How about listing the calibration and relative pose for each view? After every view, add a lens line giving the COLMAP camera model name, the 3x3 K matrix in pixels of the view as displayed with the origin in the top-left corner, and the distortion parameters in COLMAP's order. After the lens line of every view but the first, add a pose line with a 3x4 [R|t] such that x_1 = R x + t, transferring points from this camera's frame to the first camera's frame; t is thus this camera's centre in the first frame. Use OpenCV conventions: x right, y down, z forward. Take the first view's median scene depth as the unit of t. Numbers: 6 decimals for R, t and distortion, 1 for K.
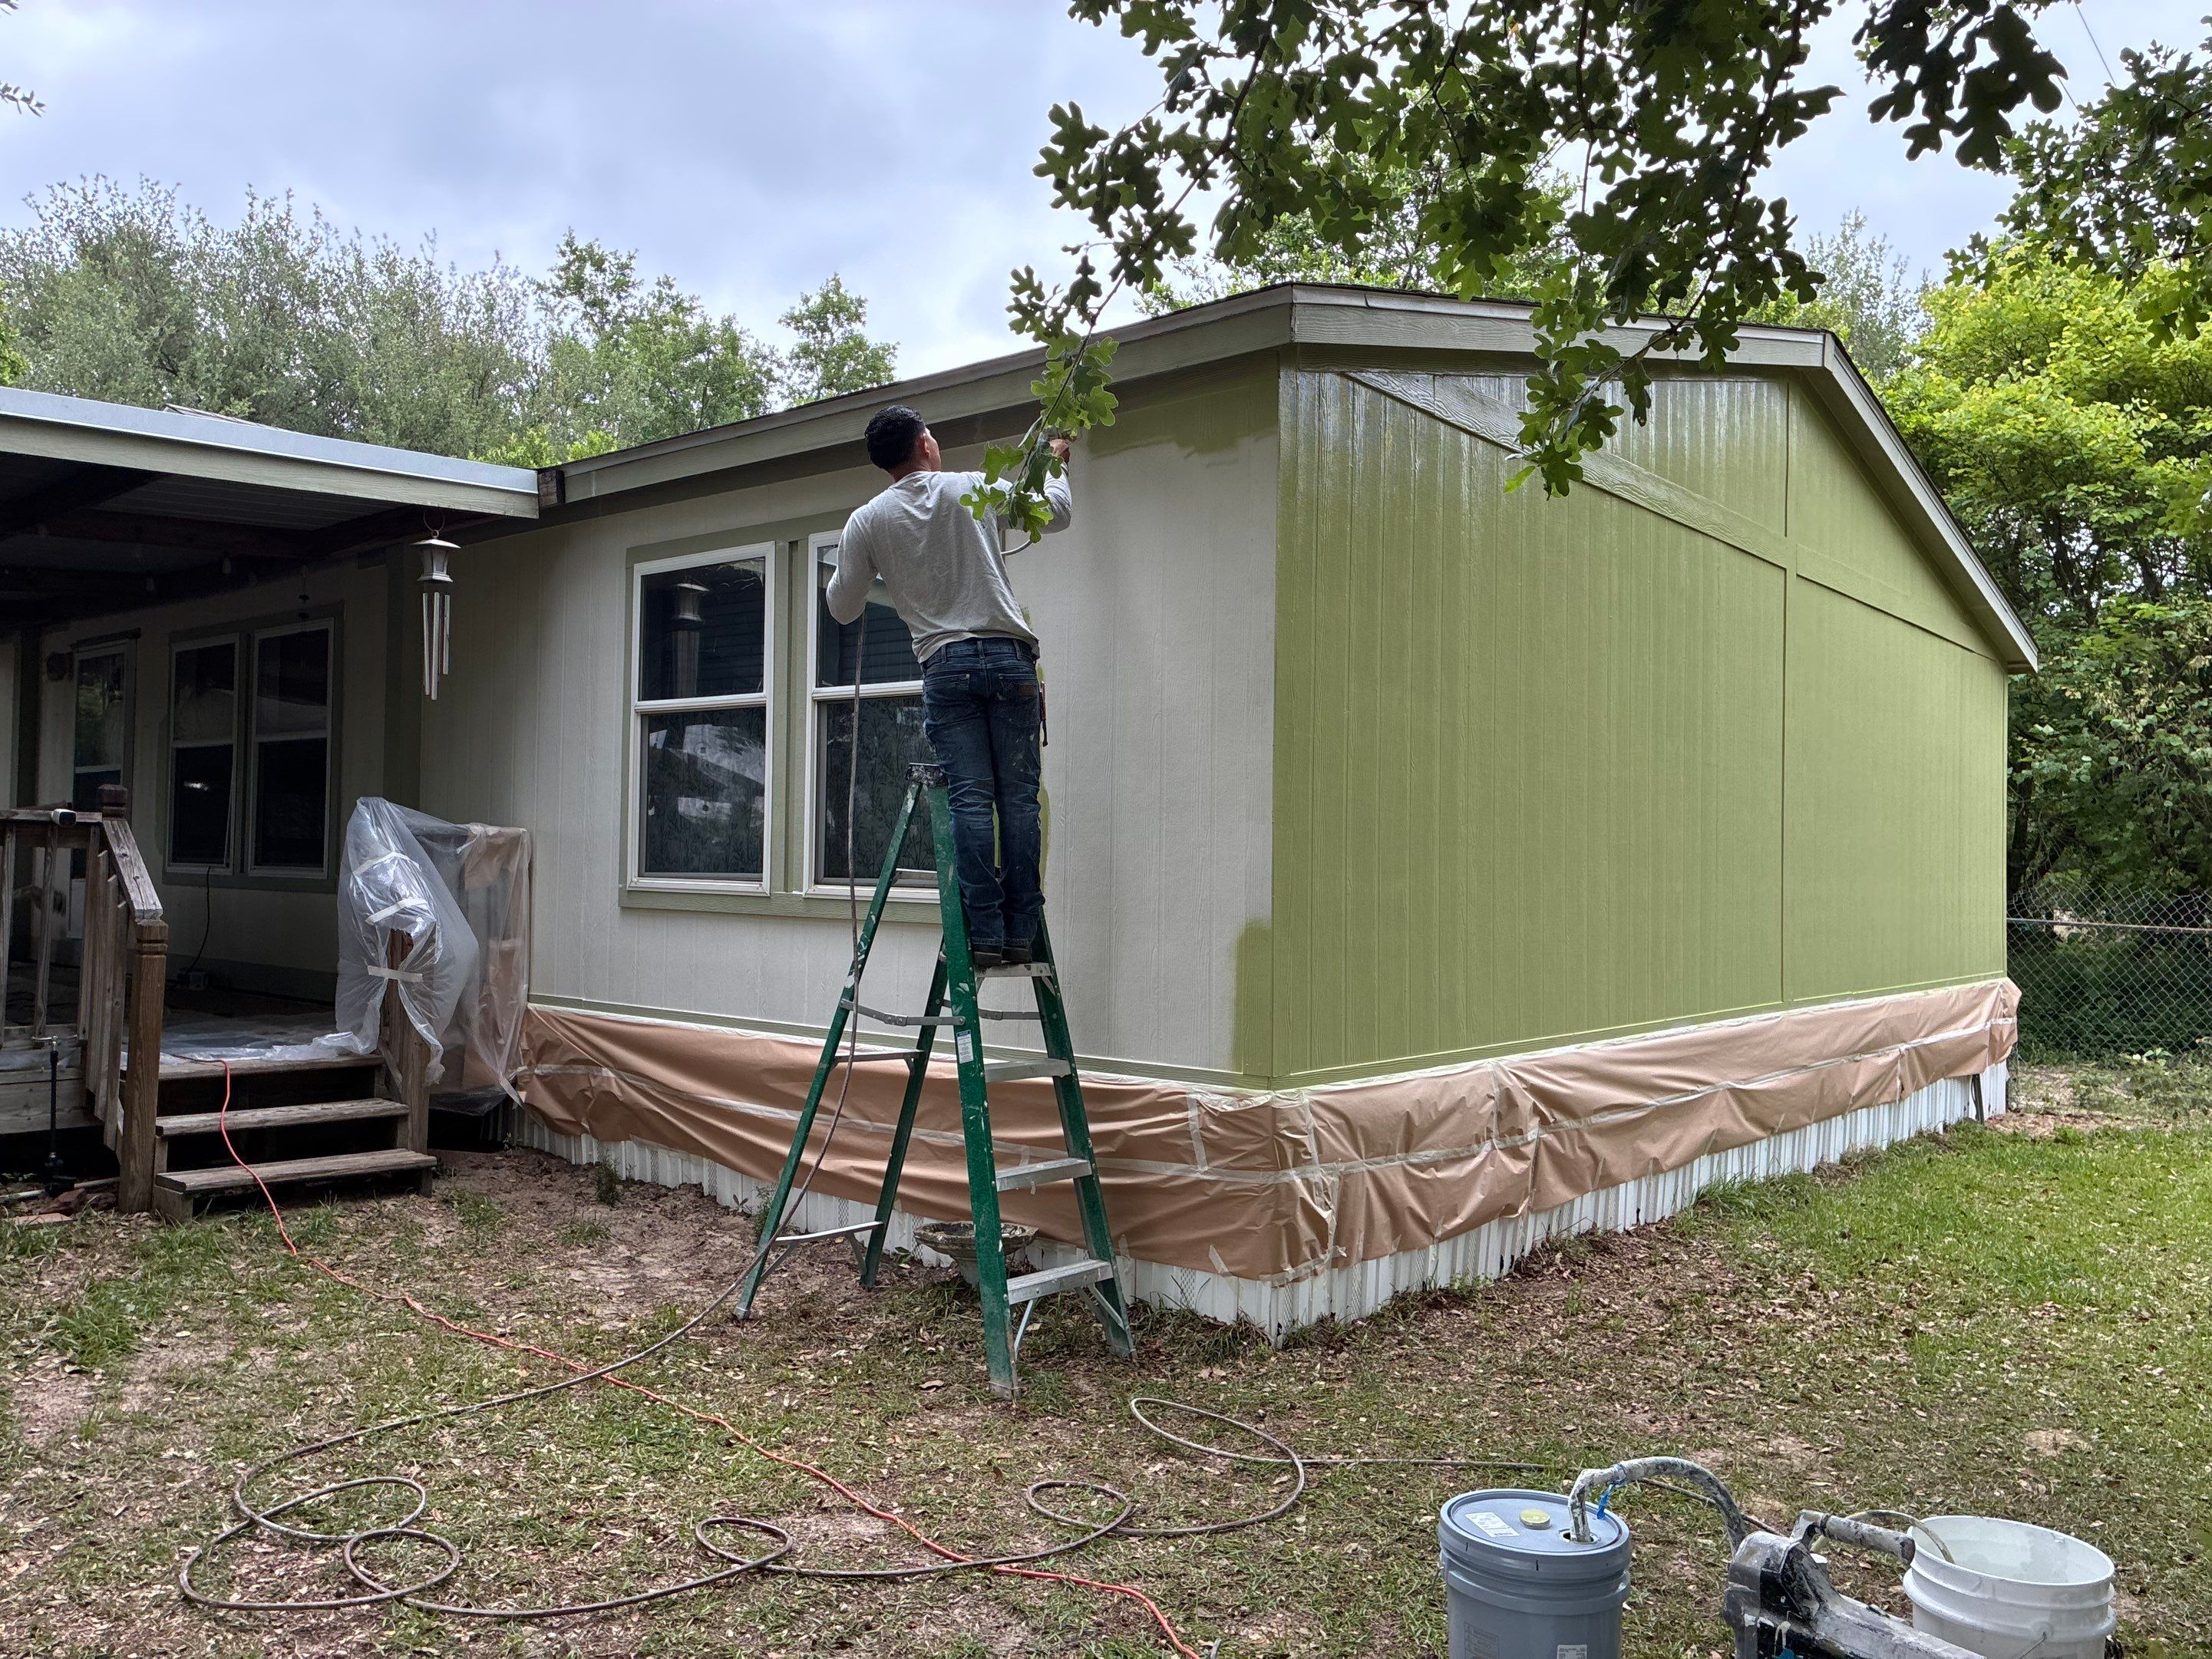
lens RADIAL K [[1634.8, 0, 1106.0], [0, 1634.8, 829.5], [0, 0, 1]] dist [0.003980, -0.005064]
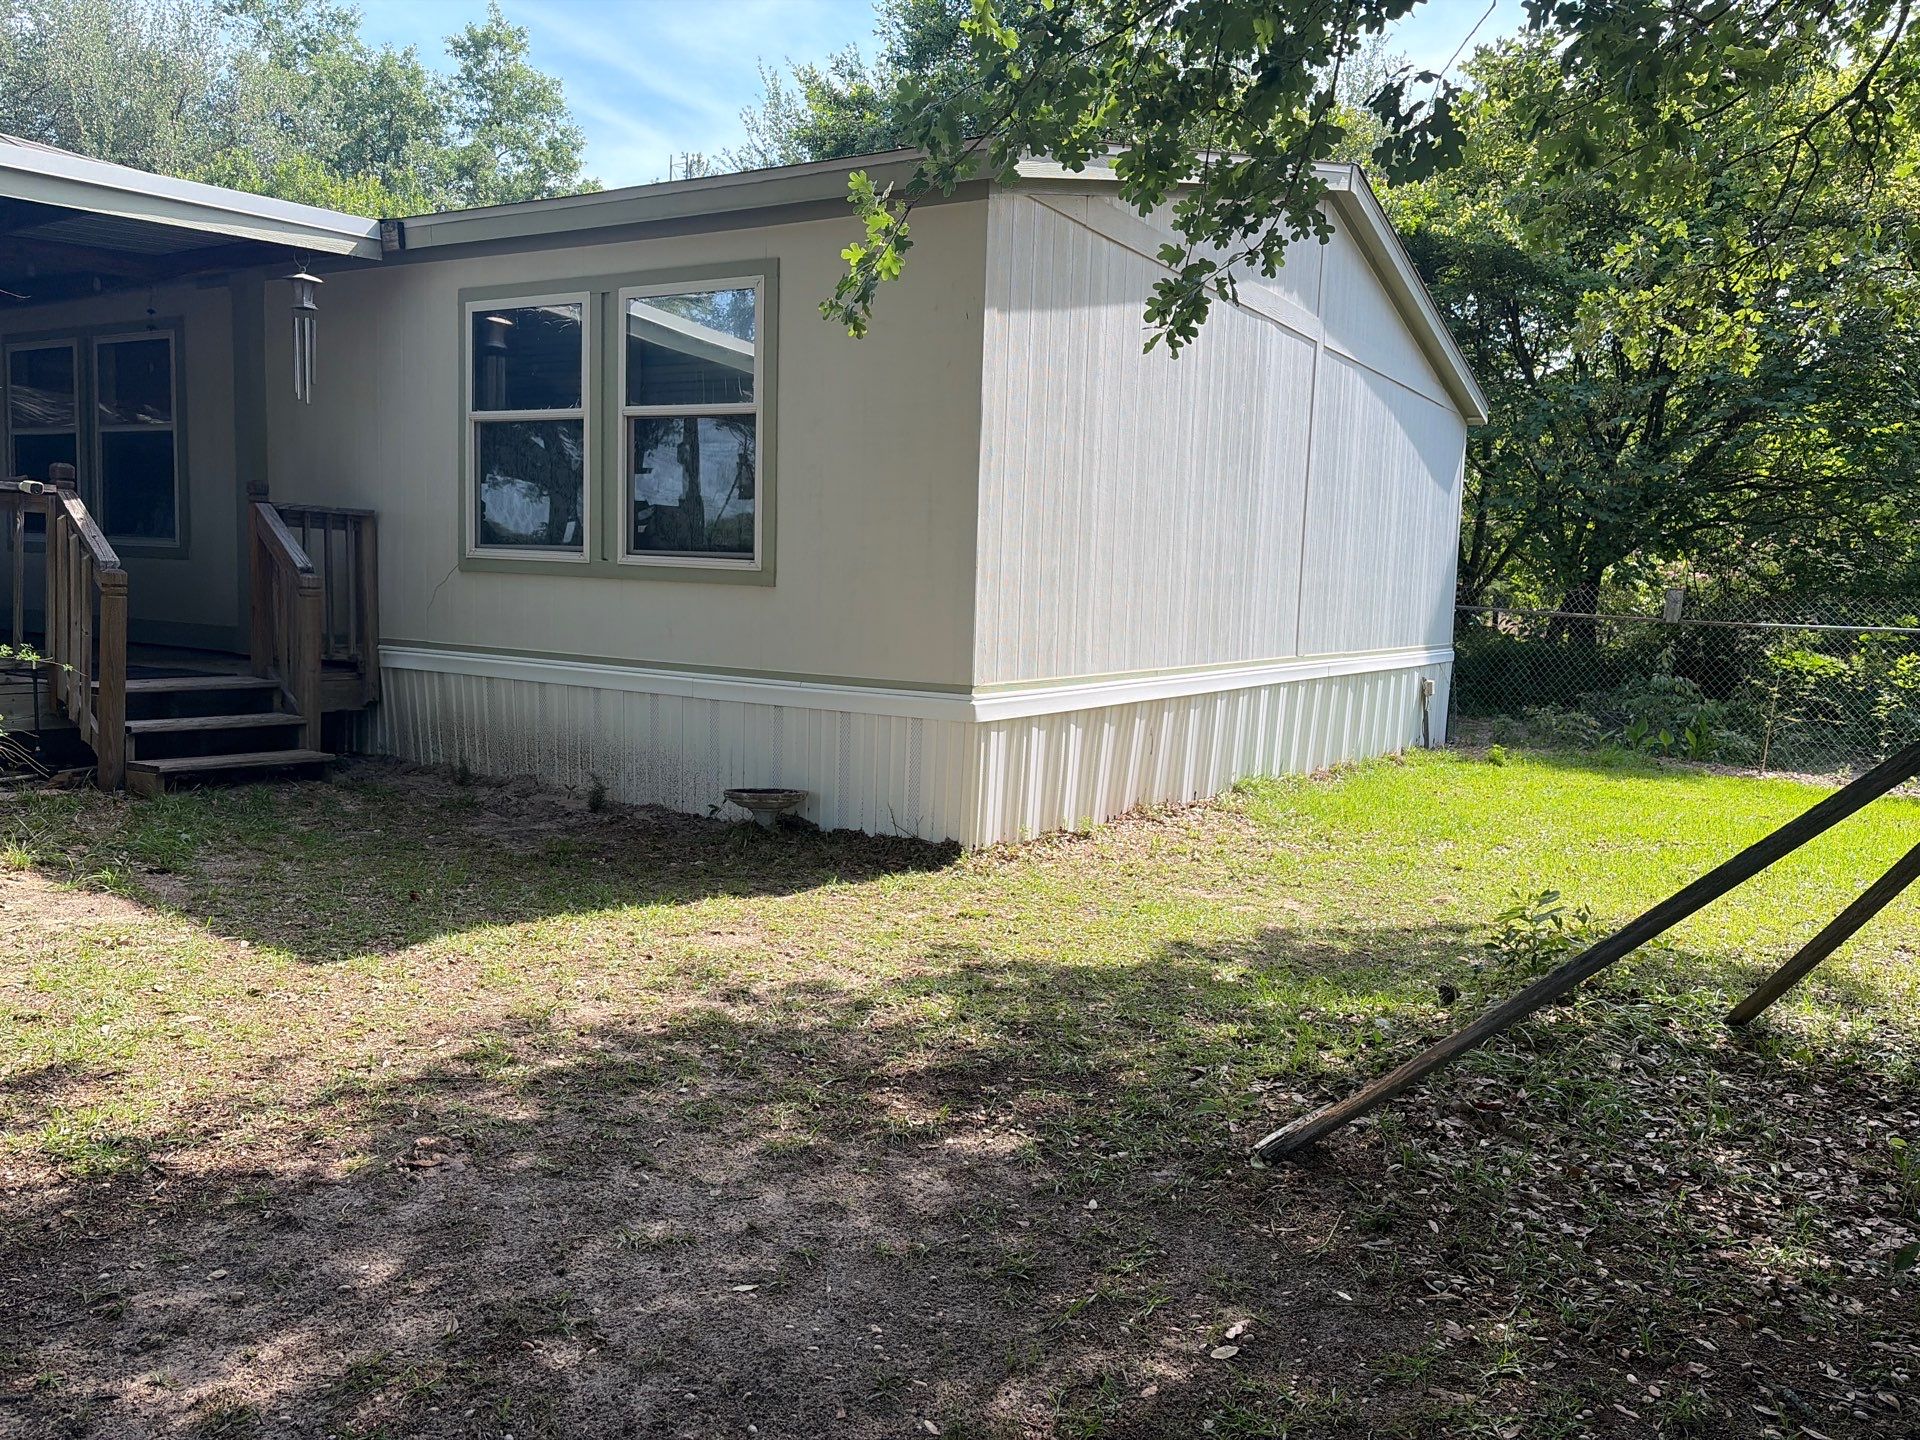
lens RADIAL K [[1406.7, 0, 986.5], [0, 1406.7, 730.2], [0, 0, 1]] dist [0.005664, -0.000292]
pose [[0.985343, -0.001536, 0.170580, -0.080776], [-0.021661, 0.990739, 0.134043, 0.014703], [-0.169206, -0.135773, 0.976184, -0.207194]]
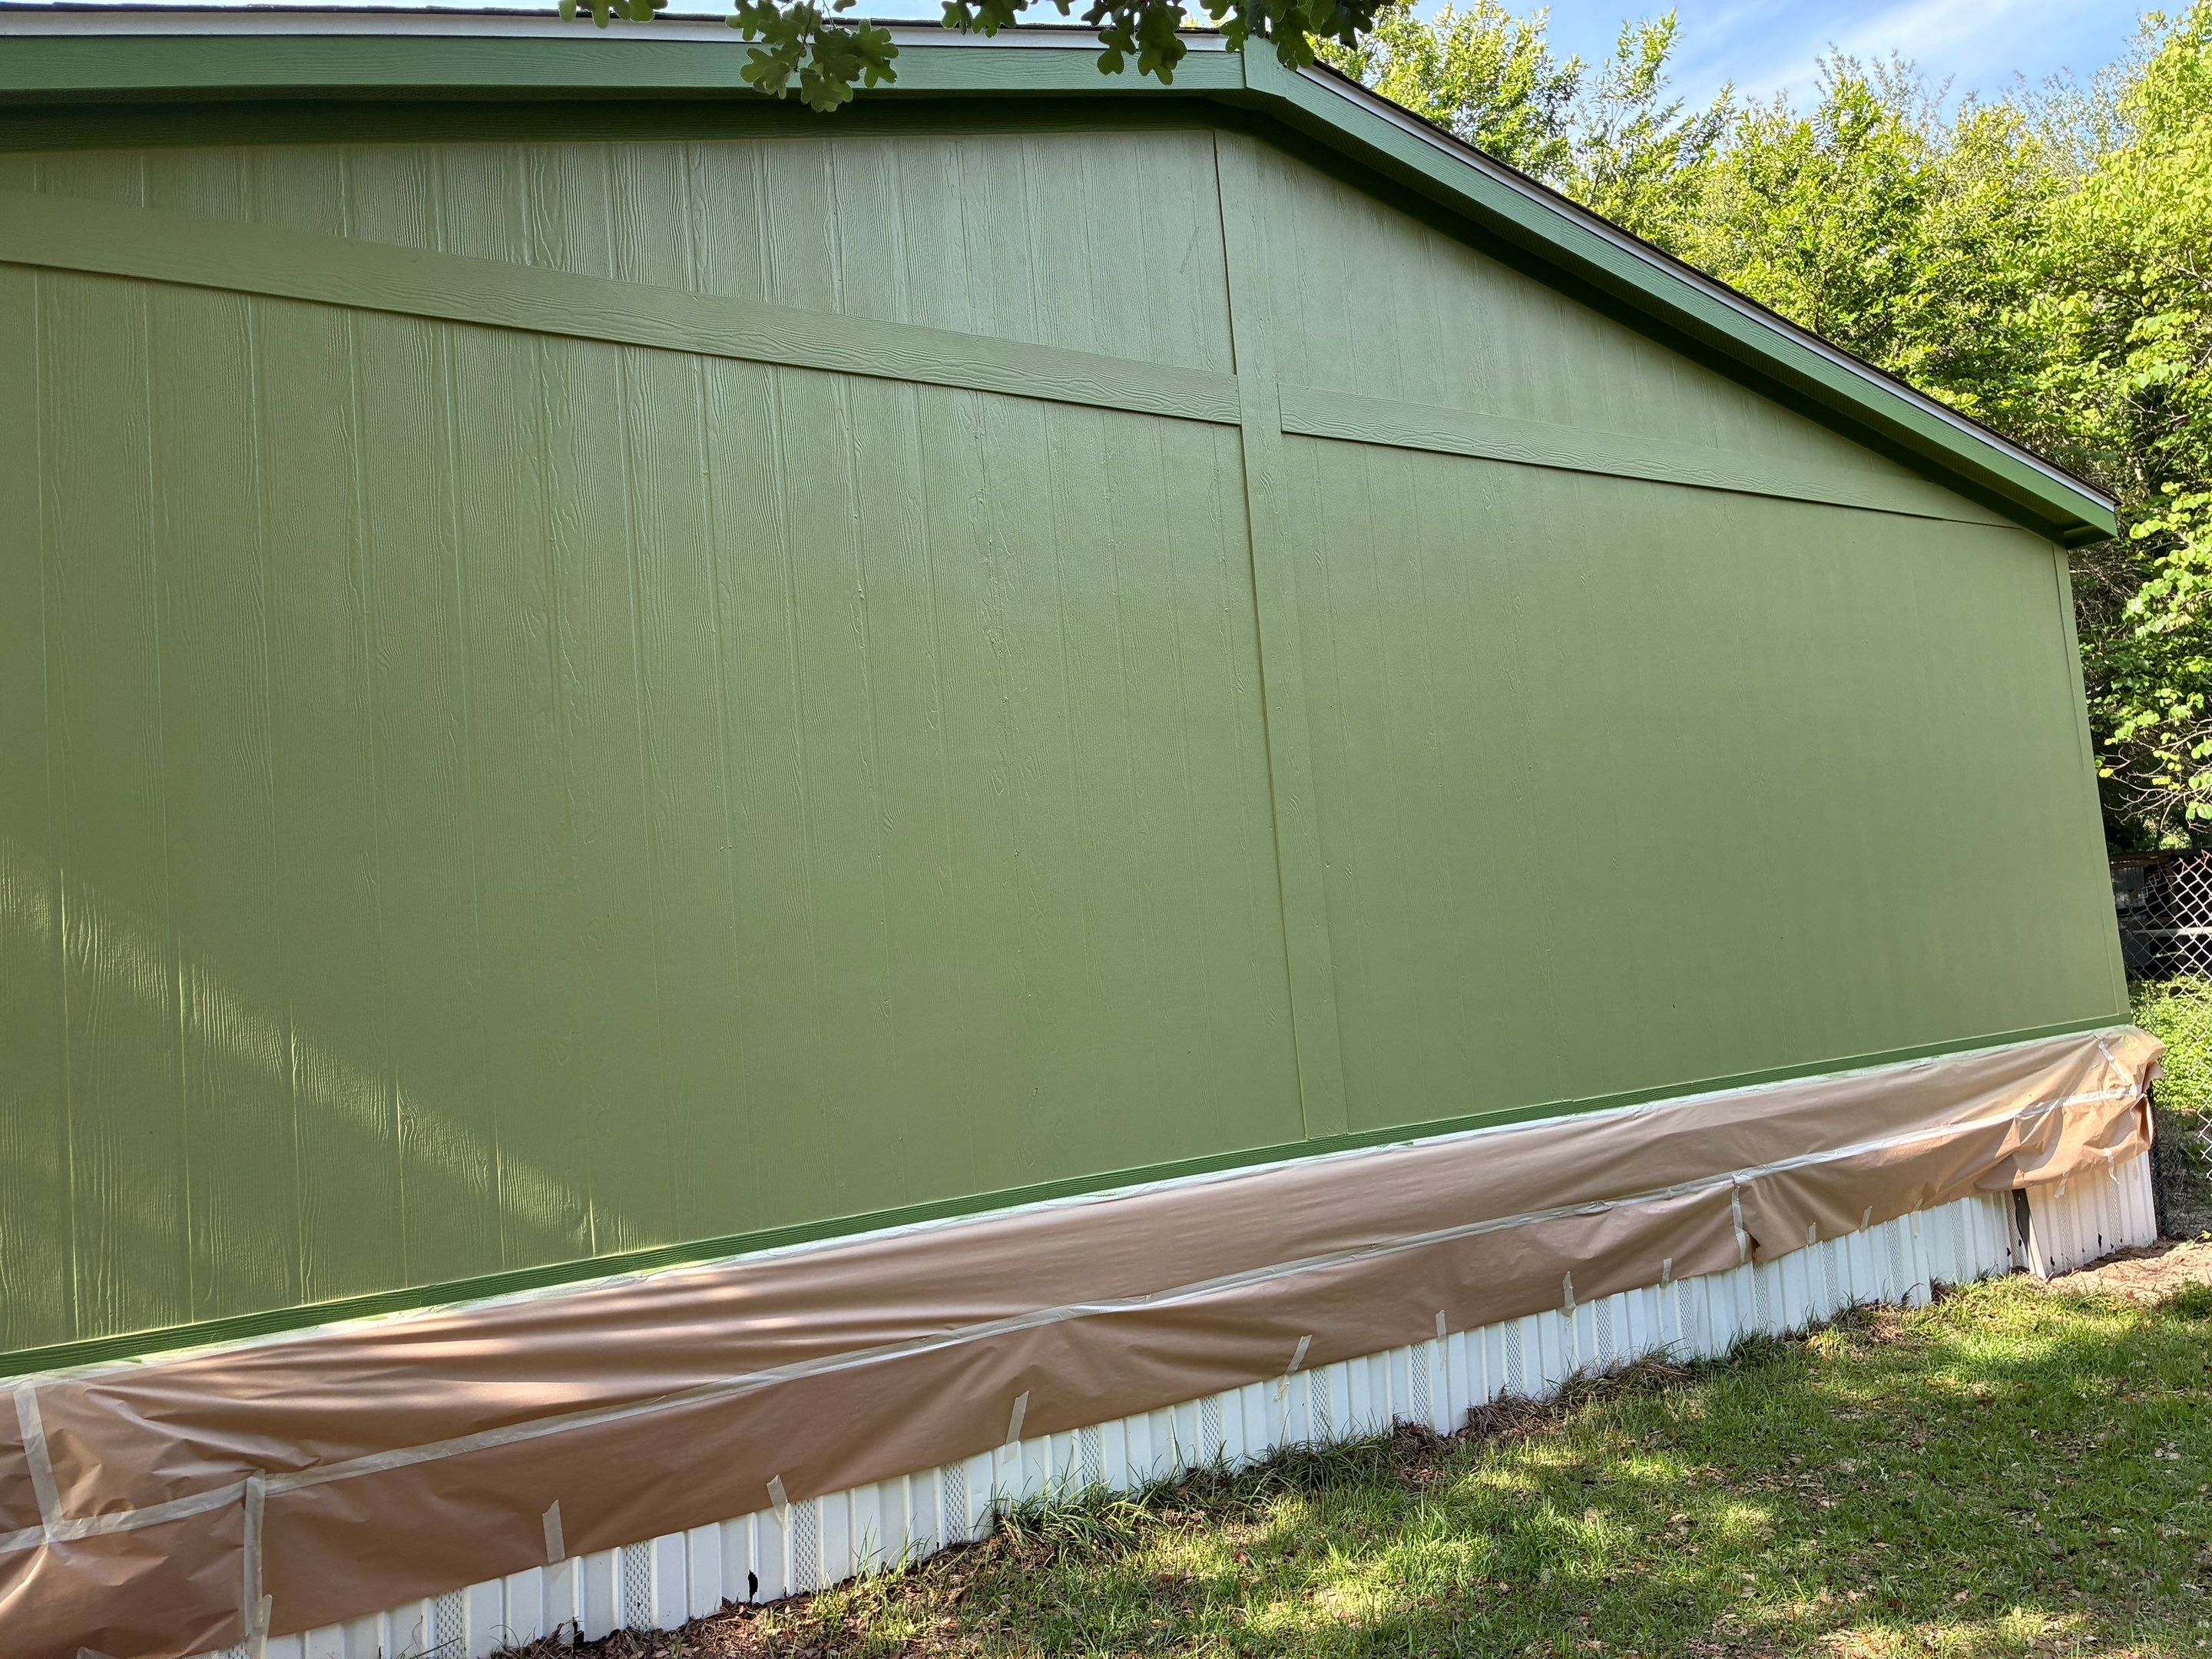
lens RADIAL K [[1635.0, 0, 1106.0], [0, 1635.0, 829.5], [0, 0, 1]] dist [0.003980, -0.005064]
pose [[0.953480, -0.125221, -0.274217, 0.665902], [0.109384, 0.991362, -0.072367, 0.037094], [0.280910, 0.039006, 0.958941, 0.521016]]
